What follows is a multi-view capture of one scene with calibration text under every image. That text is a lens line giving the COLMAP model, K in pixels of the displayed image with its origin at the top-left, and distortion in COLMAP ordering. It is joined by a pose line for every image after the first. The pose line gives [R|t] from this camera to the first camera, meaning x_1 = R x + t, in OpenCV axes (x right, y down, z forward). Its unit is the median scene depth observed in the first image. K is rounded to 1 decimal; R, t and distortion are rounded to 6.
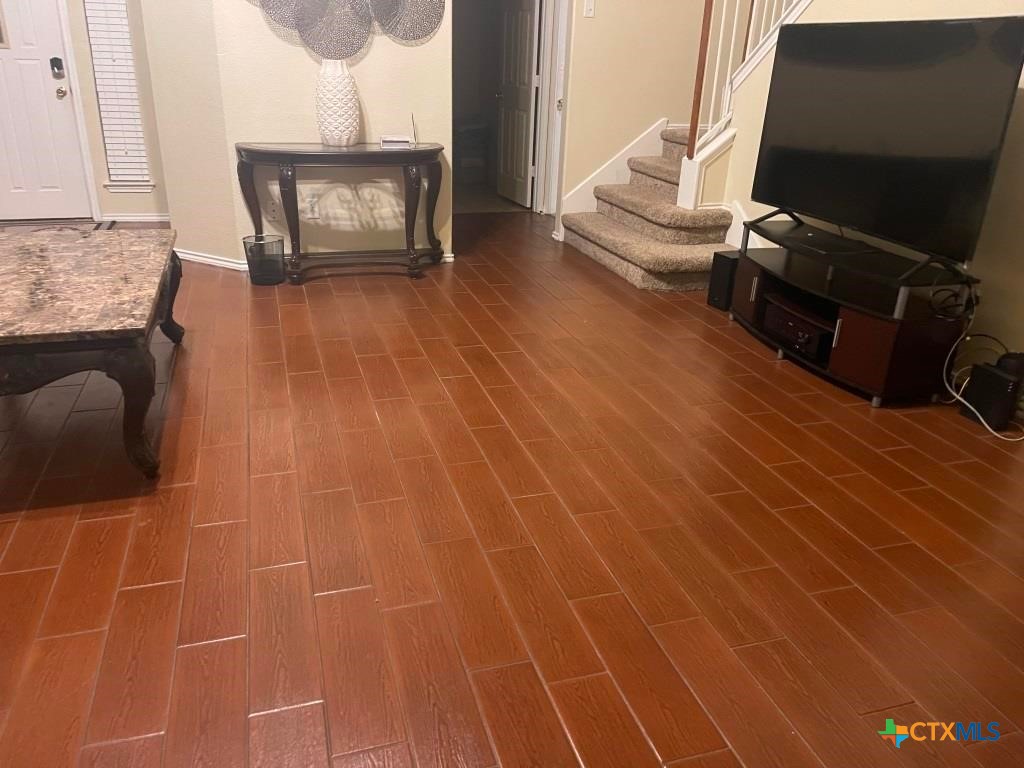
lens RADIAL K [[770.4, 0, 512.0], [0, 770.4, 384.0], [0, 0, 1]] dist [0.053770, -0.061699]
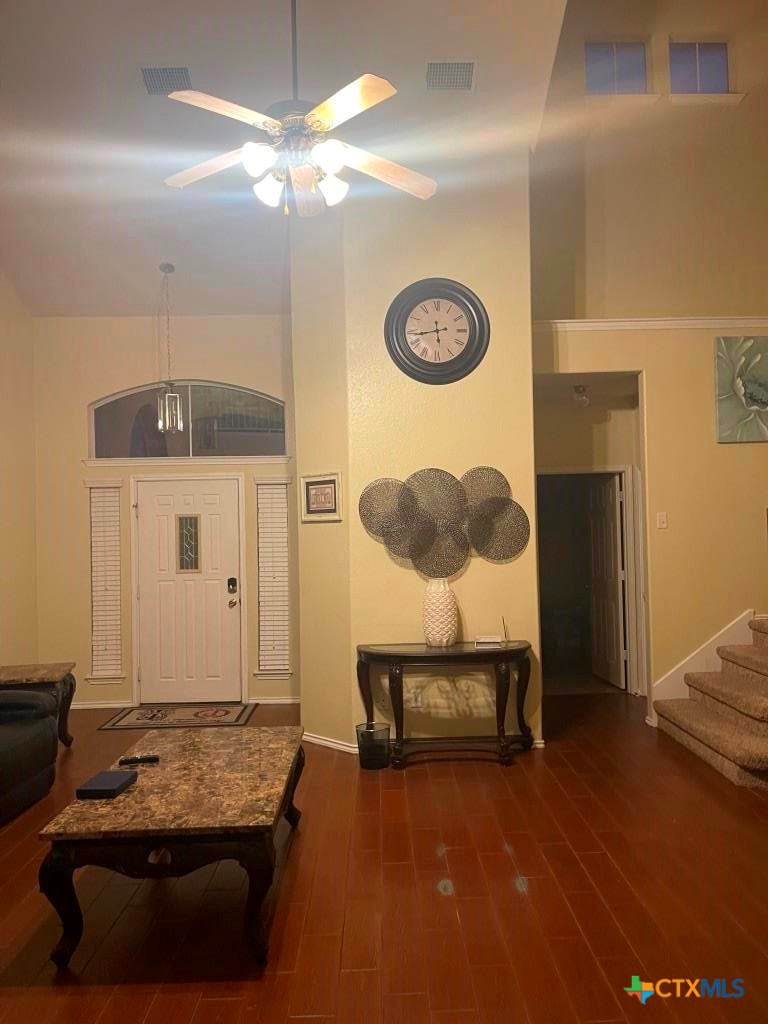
lens RADIAL K [[770.4, 0, 392.9], [0, 770.4, 517.0], [0, 0, 1]] dist [0.053770, -0.061699]
pose [[0.958264, -0.057157, -0.280113, 0.044766], [-0.060273, 0.917395, -0.393388, -0.022138], [0.279459, 0.393853, 0.875661, -0.113852]]
